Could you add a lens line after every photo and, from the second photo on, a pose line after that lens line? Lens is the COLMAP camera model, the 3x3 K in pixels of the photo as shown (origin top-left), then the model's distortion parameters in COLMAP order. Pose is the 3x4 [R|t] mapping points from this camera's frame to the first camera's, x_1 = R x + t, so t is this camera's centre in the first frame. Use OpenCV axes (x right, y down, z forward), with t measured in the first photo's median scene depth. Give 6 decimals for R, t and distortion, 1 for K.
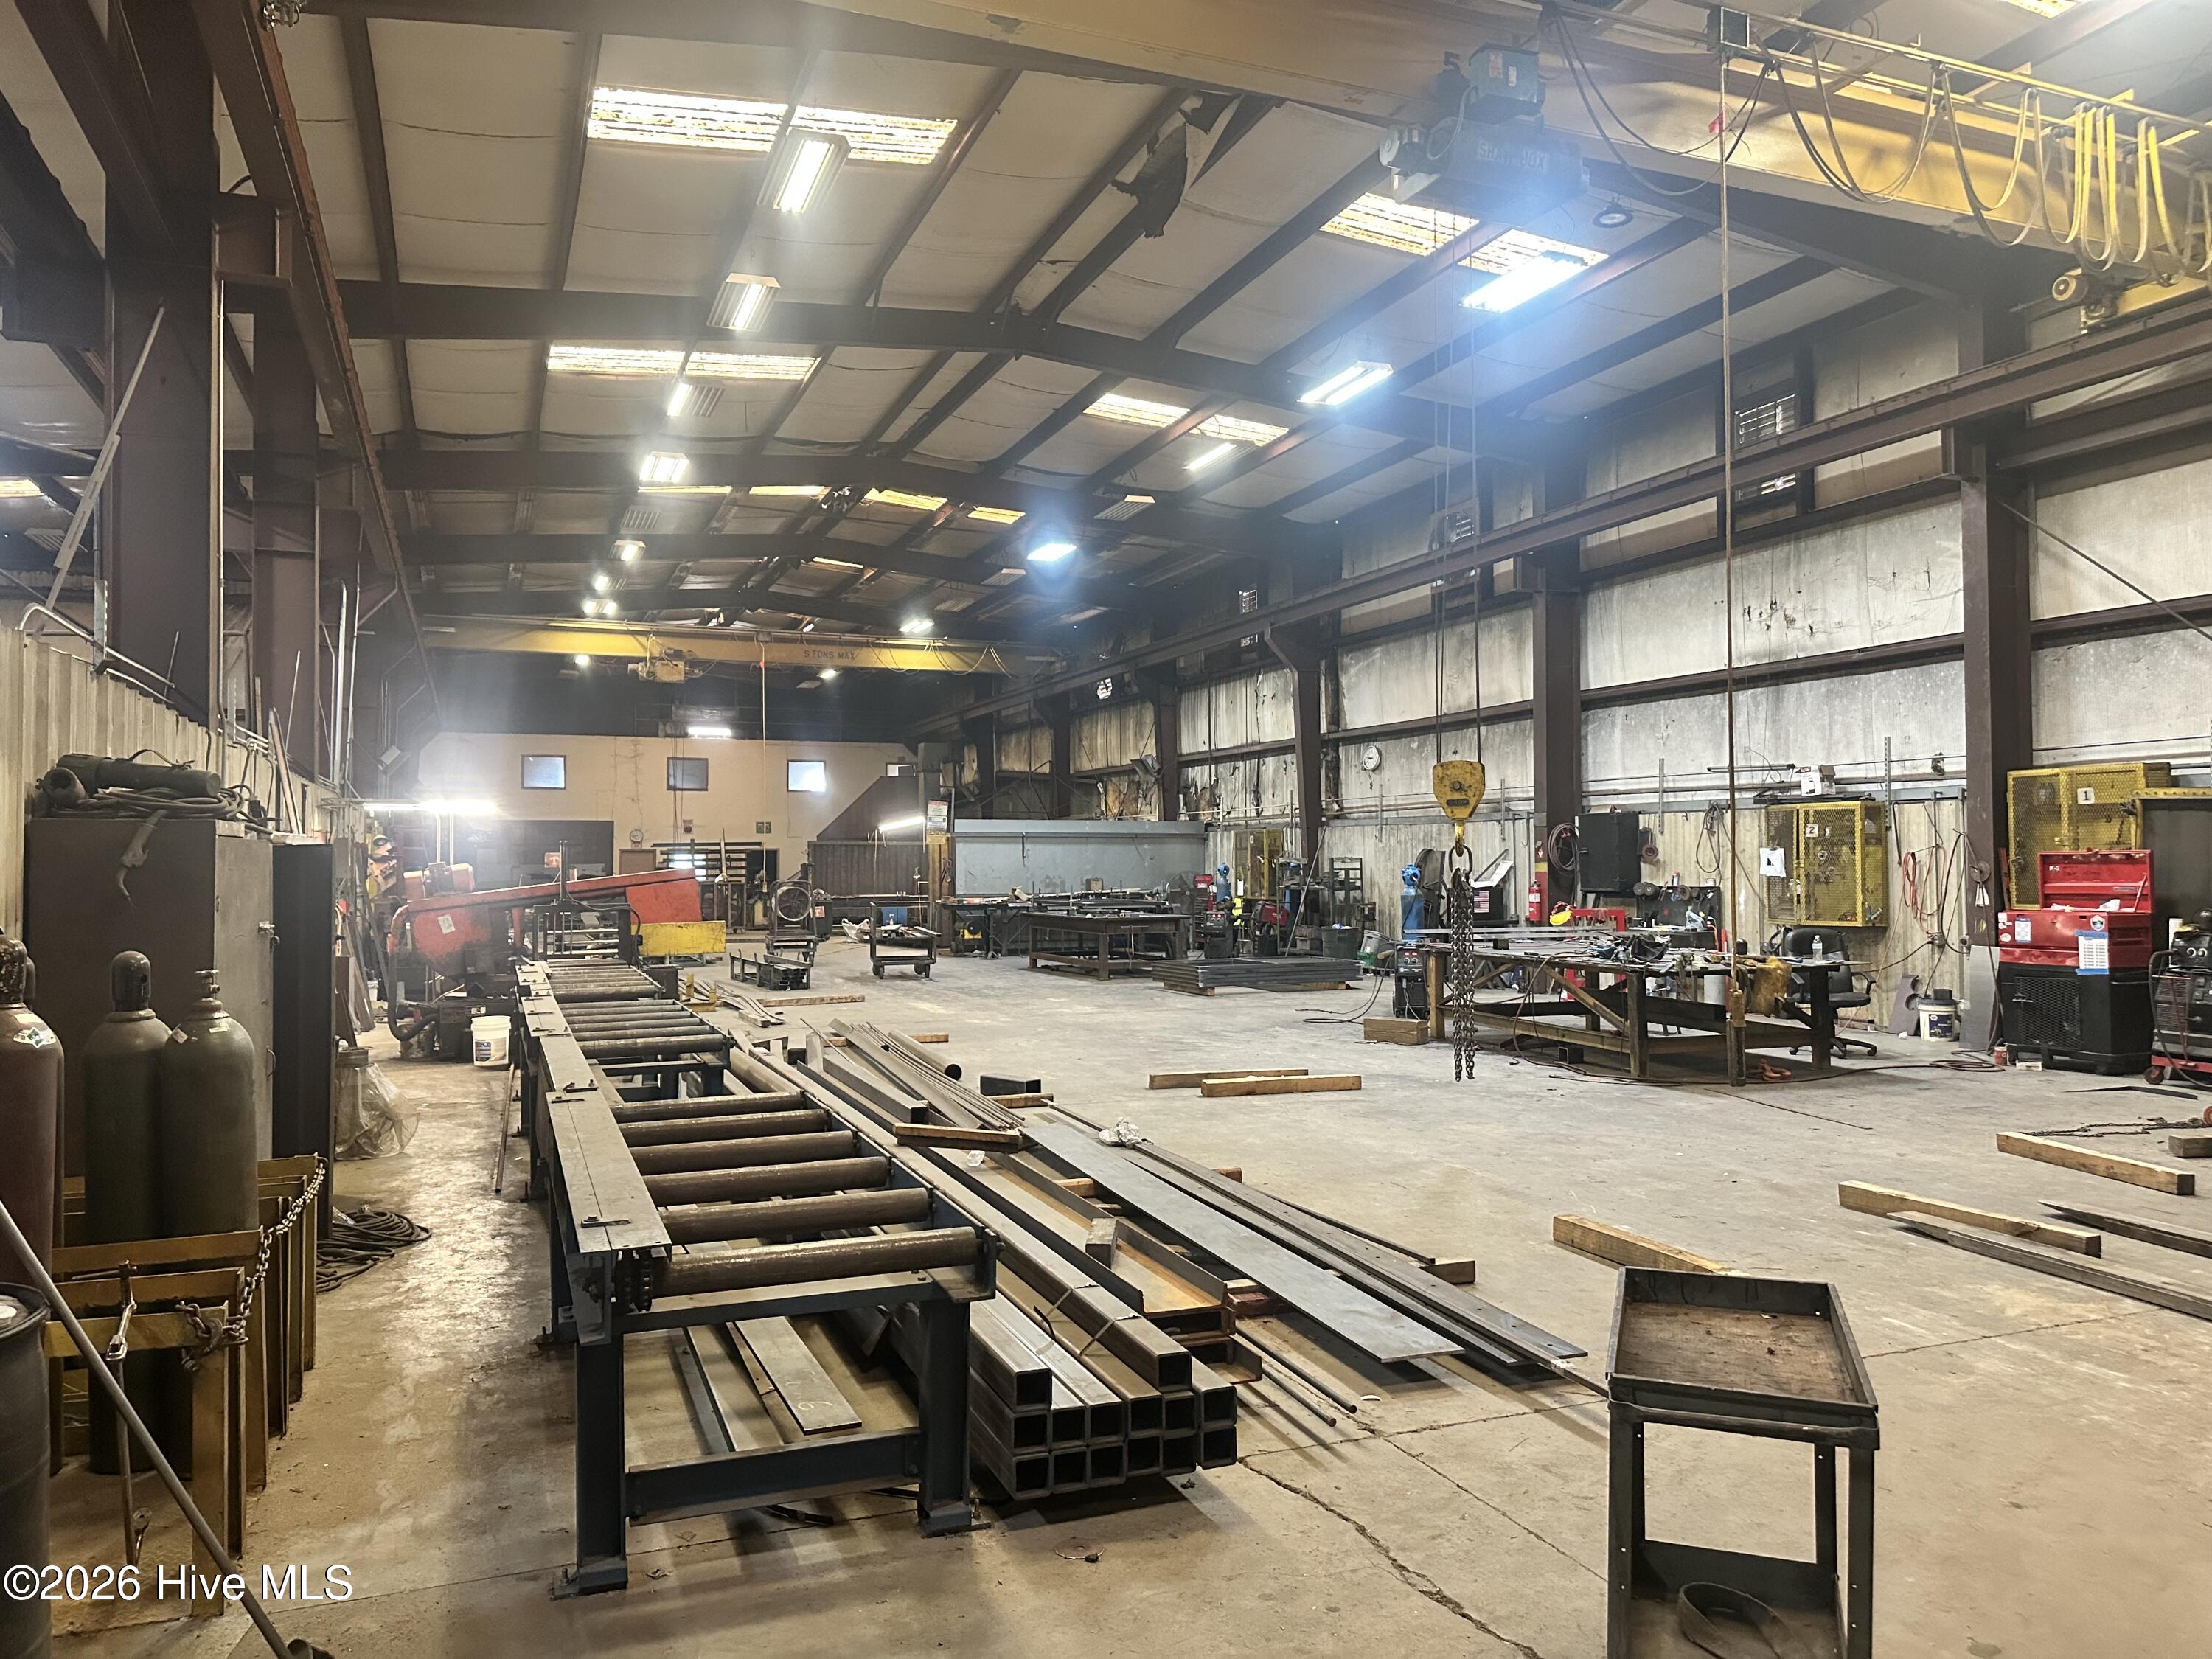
lens RADIAL K [[1545.3, 0, 1086.0], [0, 1545.3, 829.6], [0, 0, 1]] dist [0.064389, -0.070238]
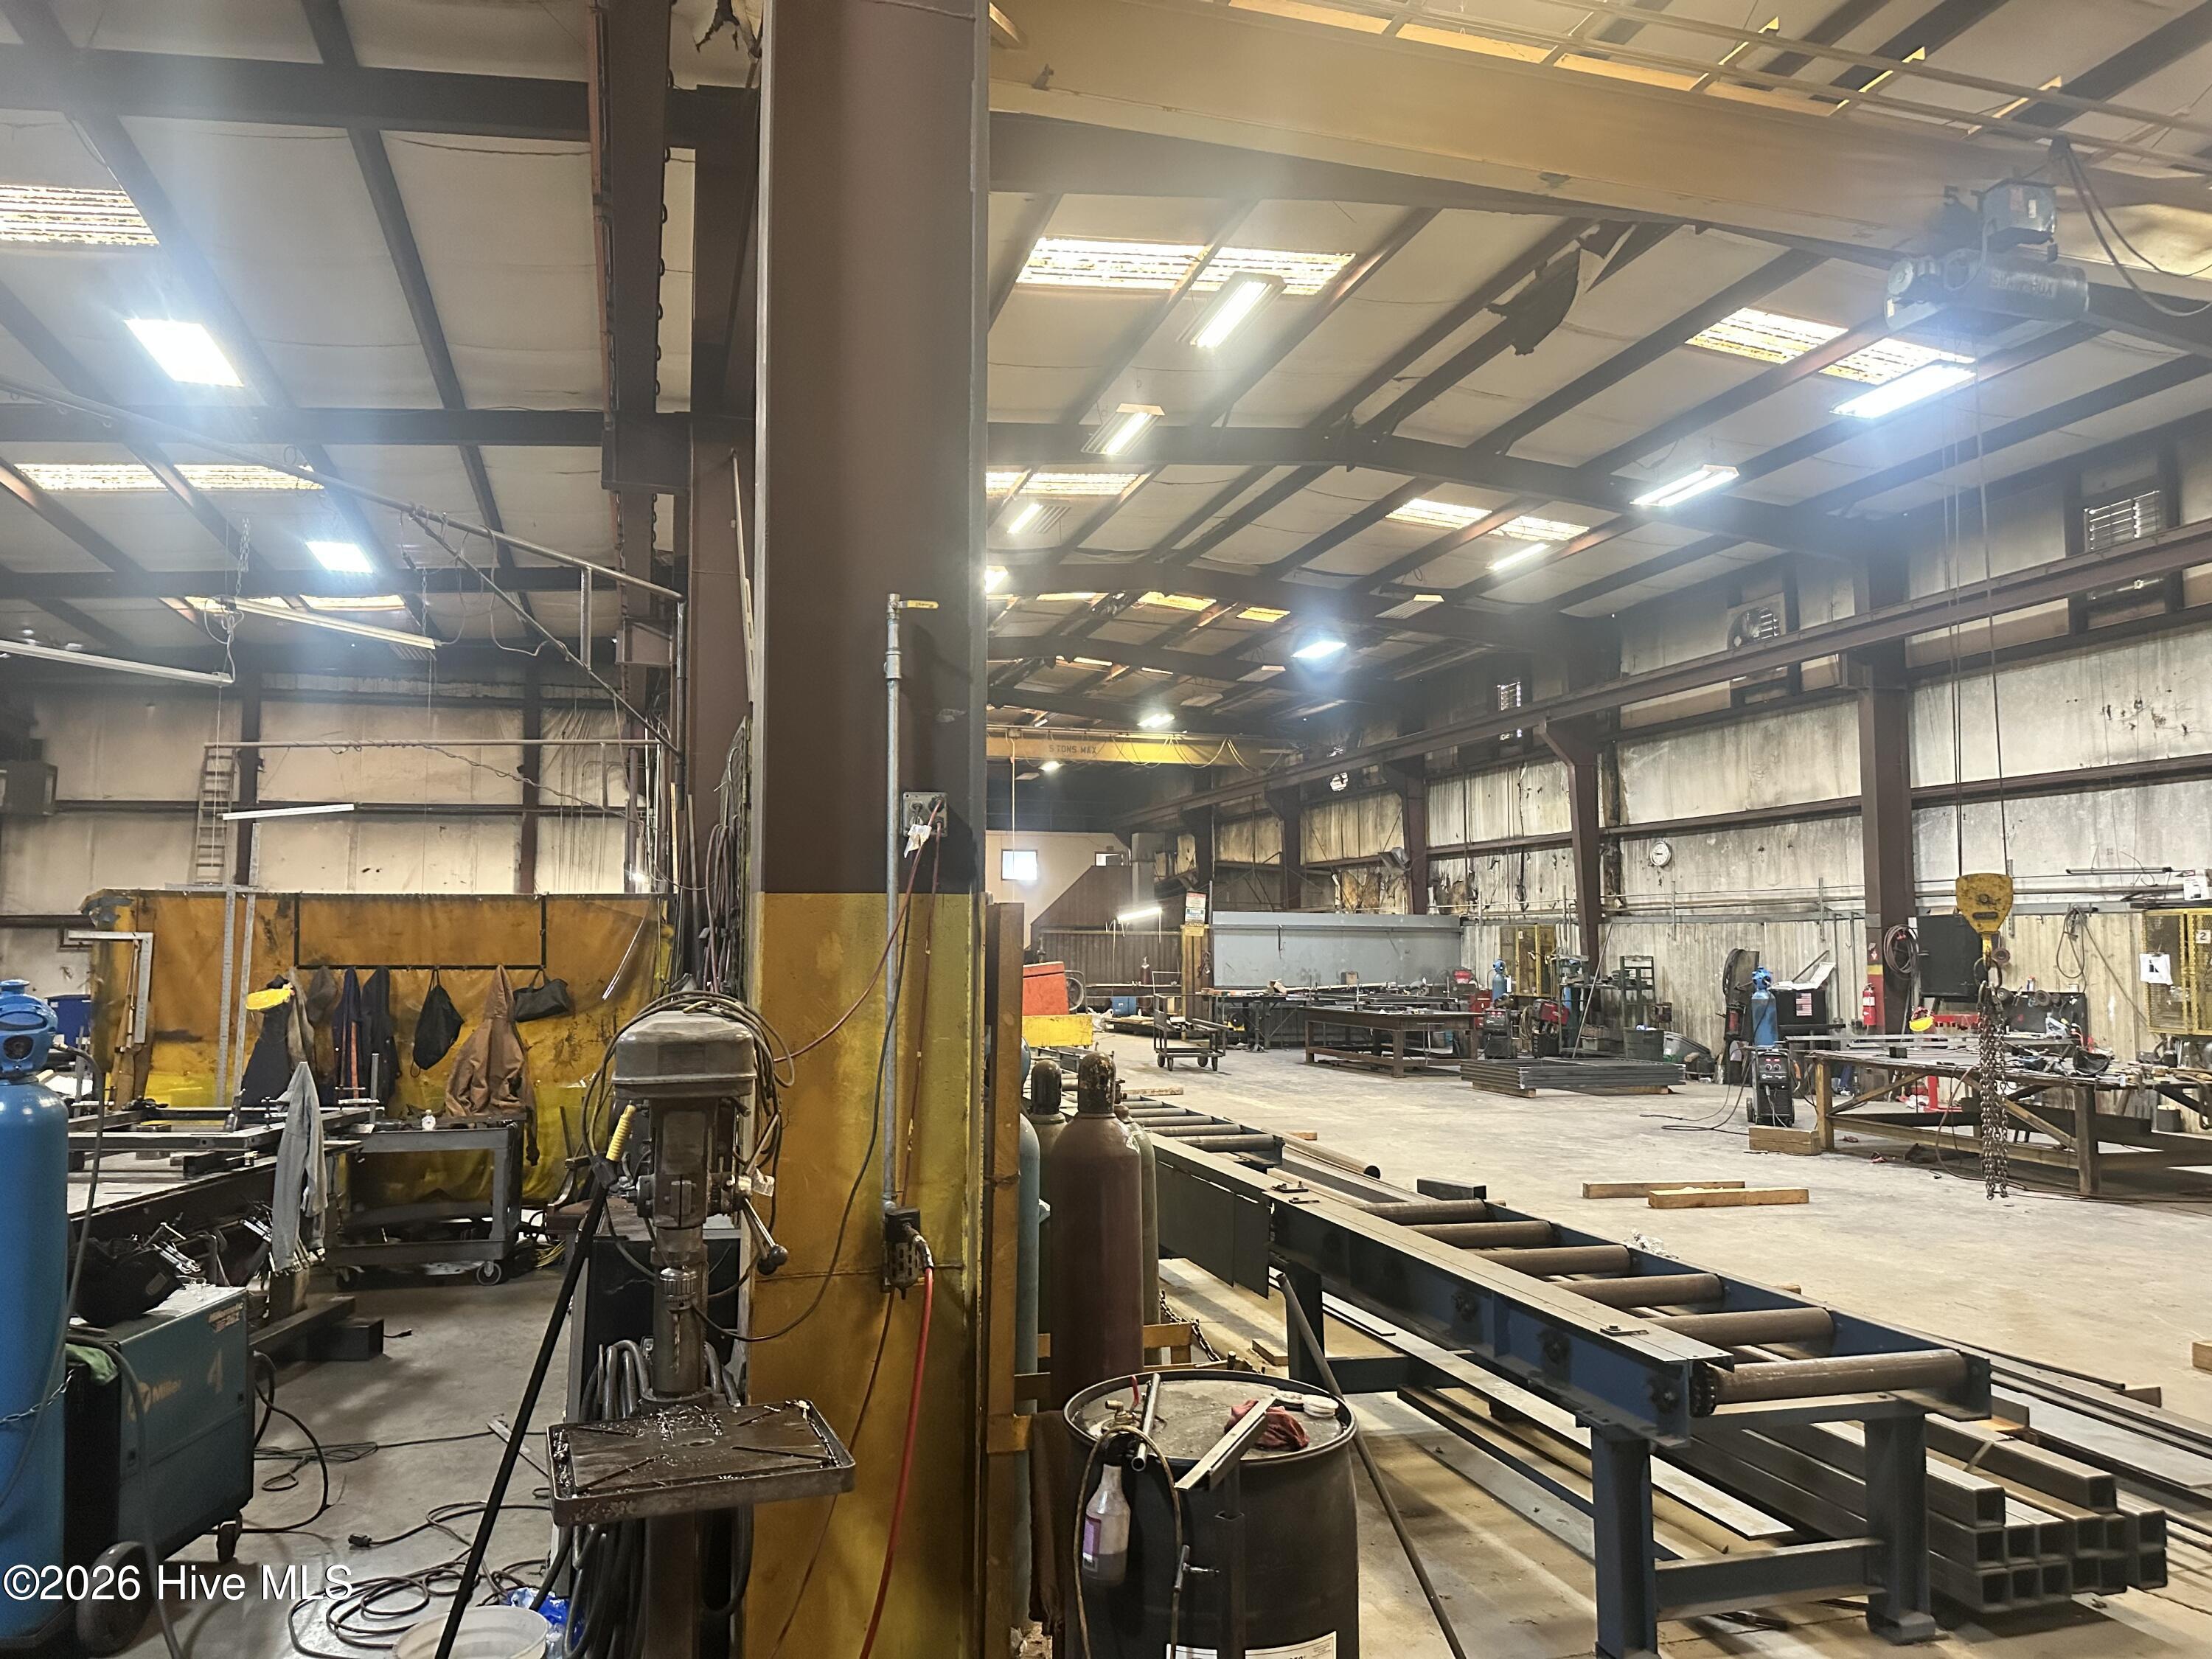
lens RADIAL K [[1545.3, 0, 1090.2], [0, 1545.3, 829.2], [0, 0, 1]] dist [0.064389, -0.070238]
pose [[0.995954, 0.002528, -0.089825, -0.114933], [-0.007519, 0.998443, -0.055265, -0.006271], [0.089545, 0.055717, 0.994423, -0.025068]]
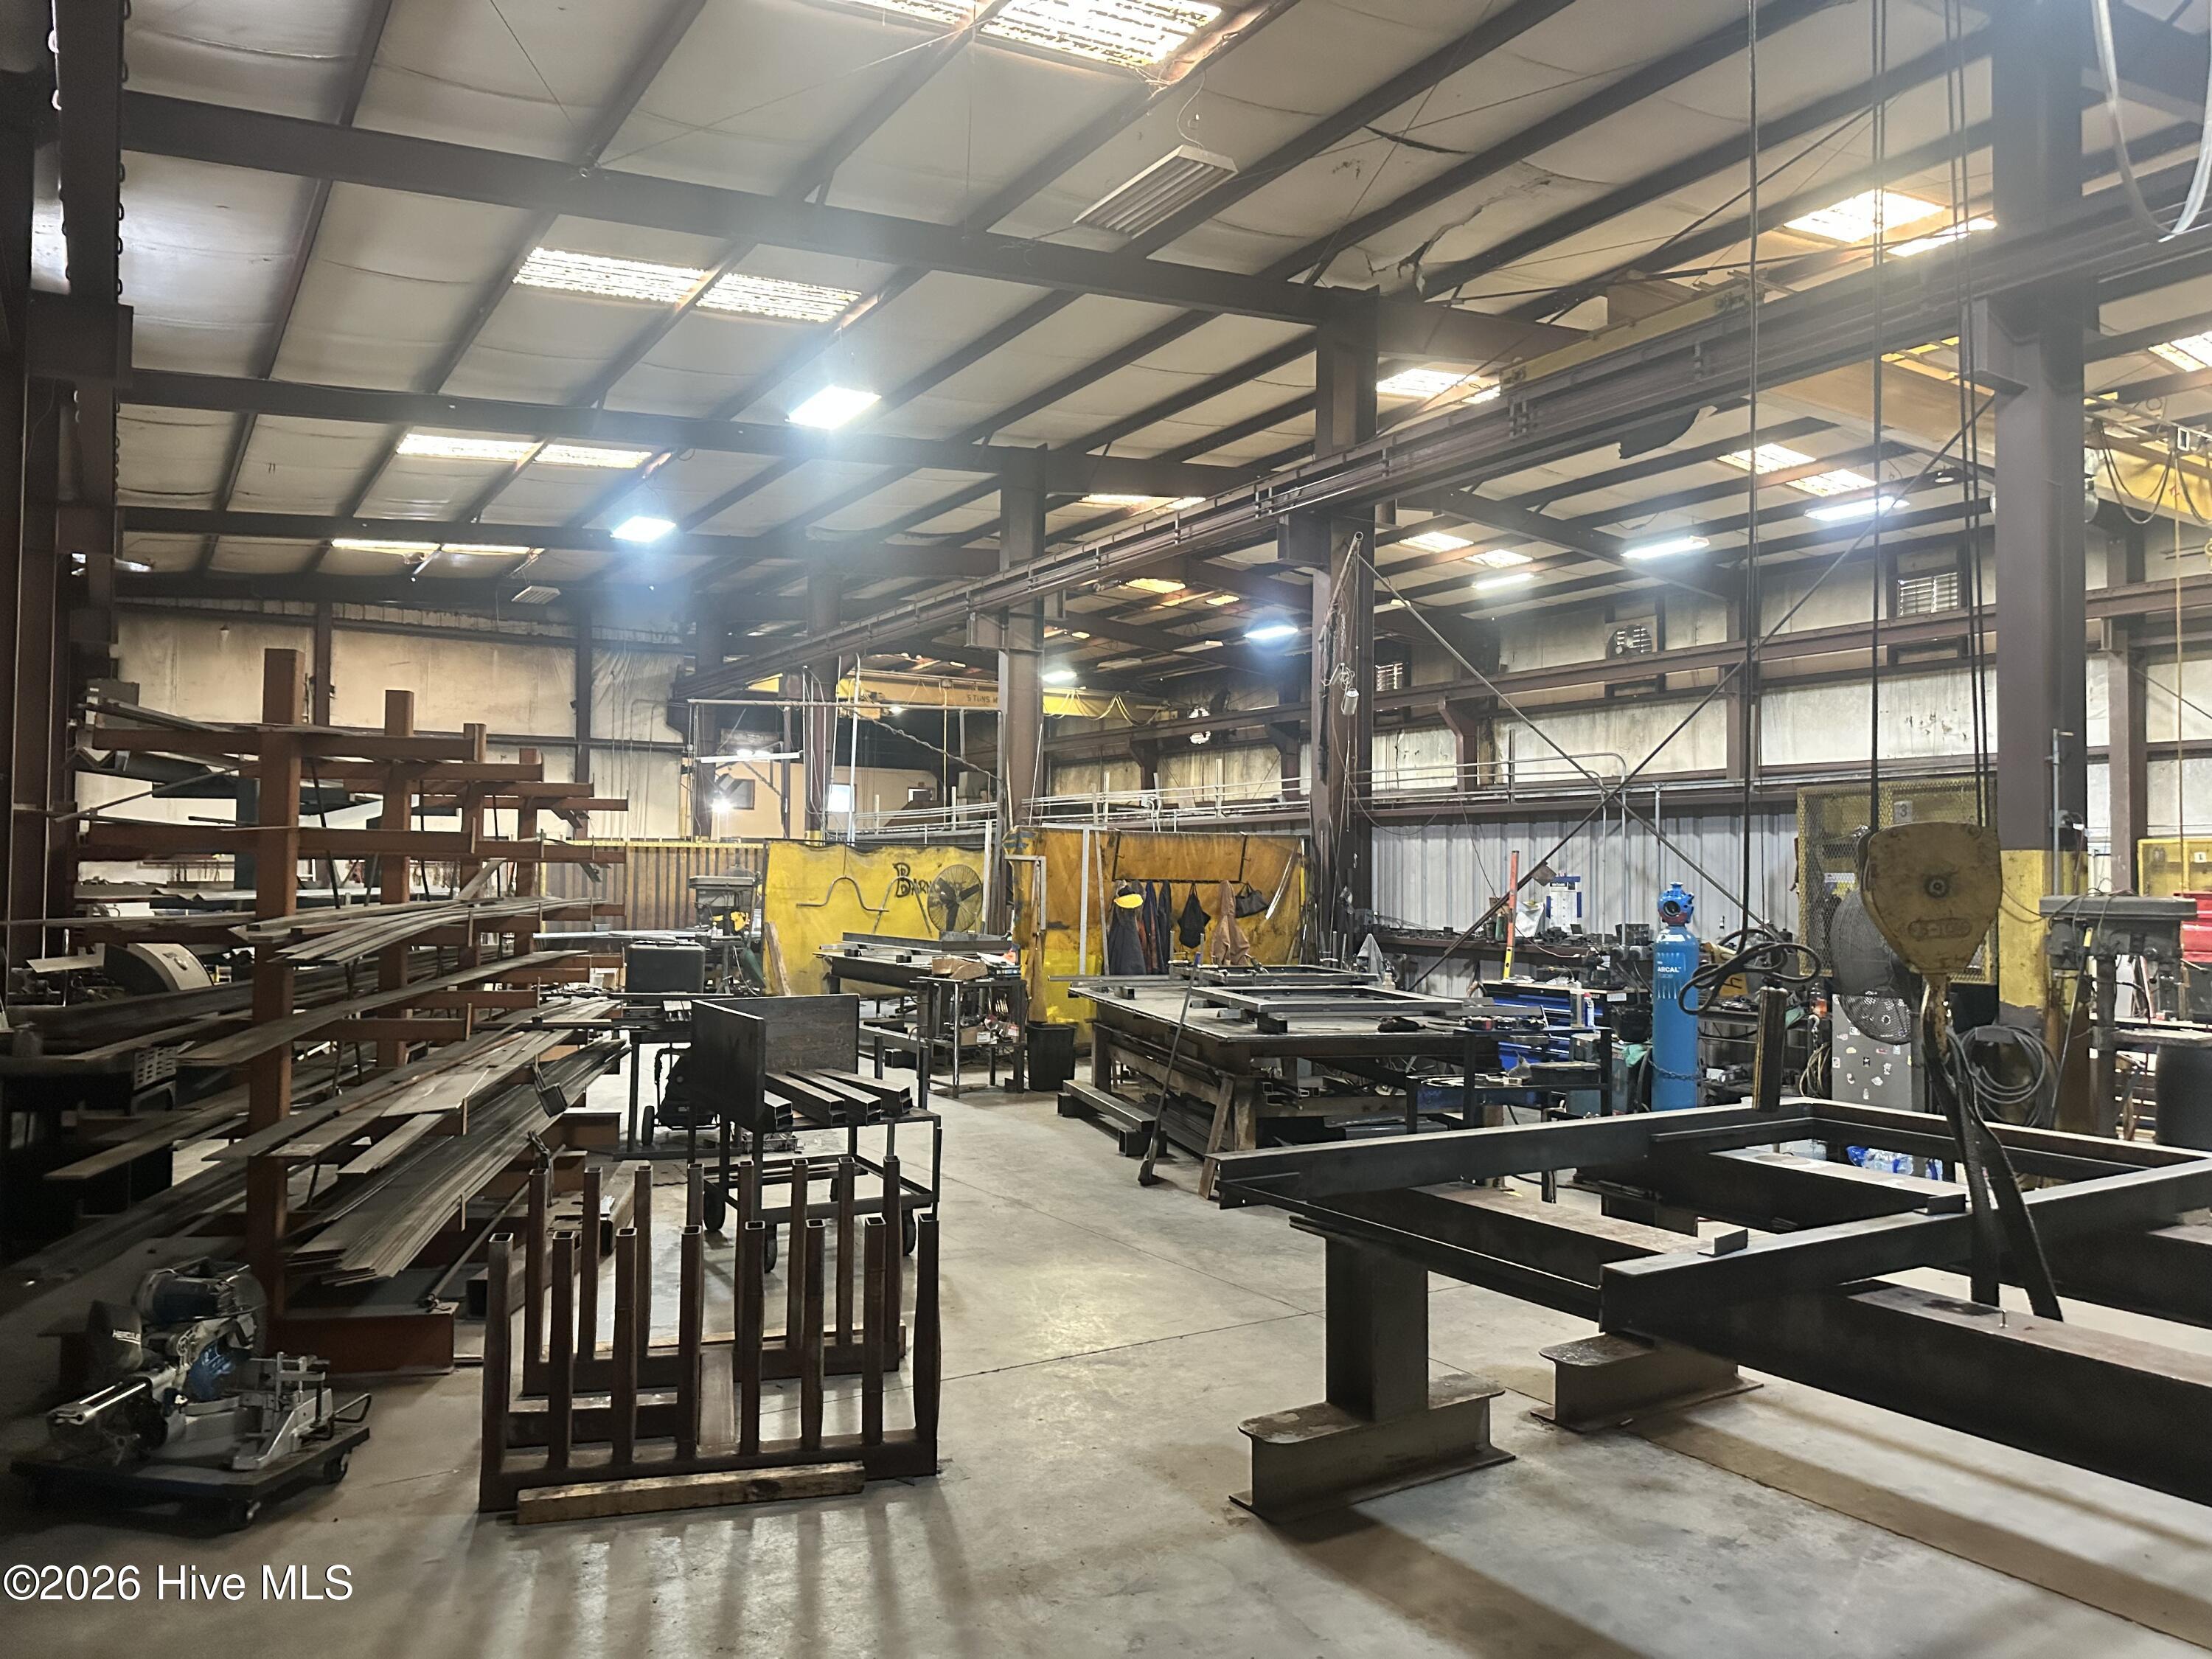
lens RADIAL K [[1545.3, 0, 1101.4], [0, 1545.3, 831.6], [0, 0, 1]] dist [0.064389, -0.070238]
pose [[0.982097, 0.023296, 0.186930, -0.544612], [-0.021118, 0.999684, -0.013635, -0.001270], [-0.187188, 0.009444, 0.982279, -0.261150]]
